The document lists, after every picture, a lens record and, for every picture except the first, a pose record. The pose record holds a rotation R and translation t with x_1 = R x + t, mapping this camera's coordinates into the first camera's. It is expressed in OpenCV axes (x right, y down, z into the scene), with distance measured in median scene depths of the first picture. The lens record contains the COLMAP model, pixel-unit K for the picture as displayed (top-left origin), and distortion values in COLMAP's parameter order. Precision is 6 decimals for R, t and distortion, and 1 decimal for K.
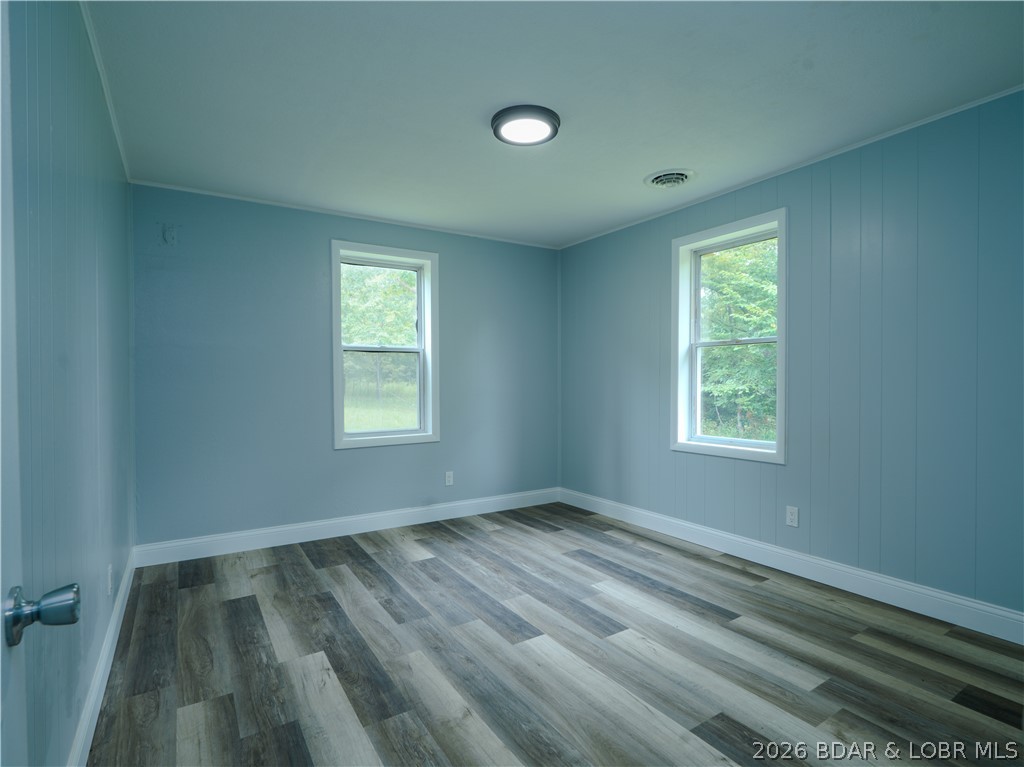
lens RADIAL K [[519.4, 0, 509.4], [0, 519.4, 384.2], [0, 0, 1]] dist [-0.012334, 0.006053]
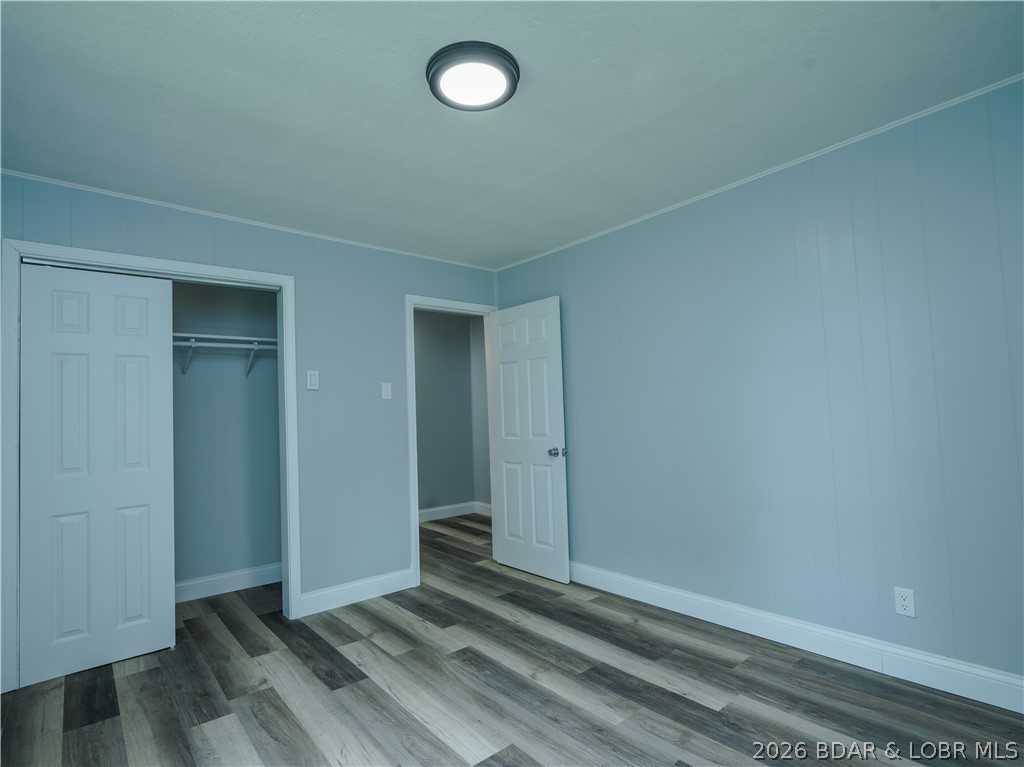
lens RADIAL K [[519.4, 0, 514.7], [0, 519.4, 384.5], [0, 0, 1]] dist [-0.012334, 0.006053]
pose [[-0.988463, 0.033389, -0.147736, 0.103977], [0.039513, 0.998469, -0.038715, -0.033729], [0.146217, -0.044106, -0.988269, 1.821218]]
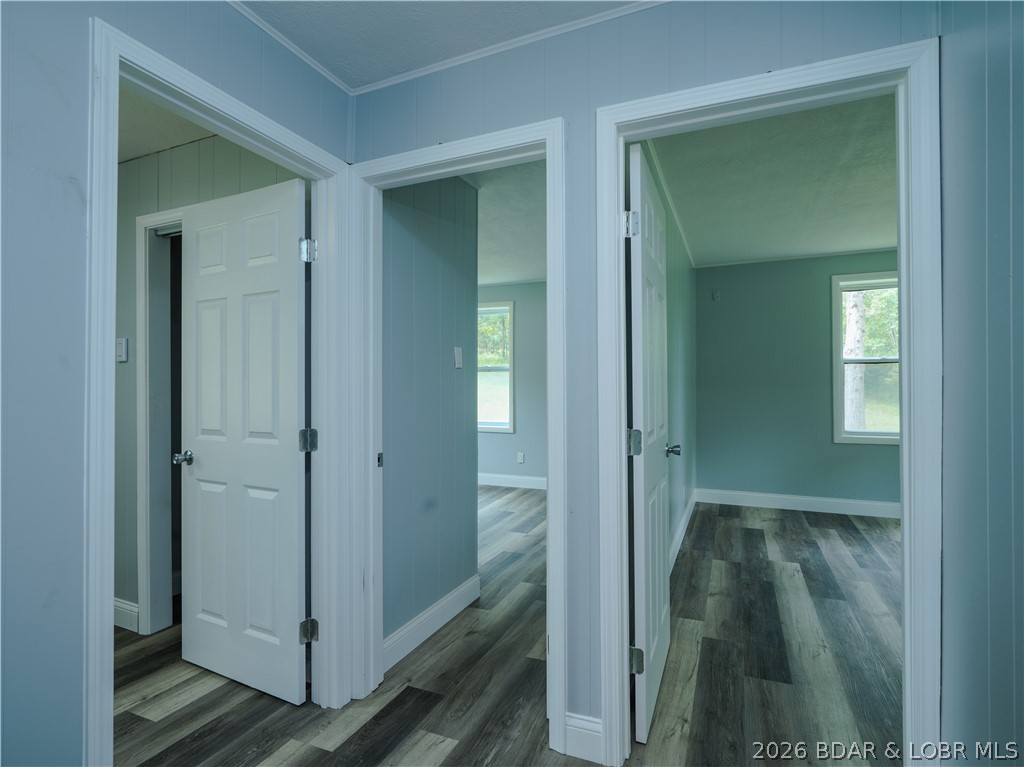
lens RADIAL K [[519.4, 0, 508.7], [0, 519.4, 387.8], [0, 0, 1]] dist [-0.012334, 0.006053]
pose [[0.559089, 0.005372, -0.829090, 0.424580], [-0.007103, 0.999973, 0.001689, -0.005815], [0.829077, 0.004945, 0.559112, -0.573198]]
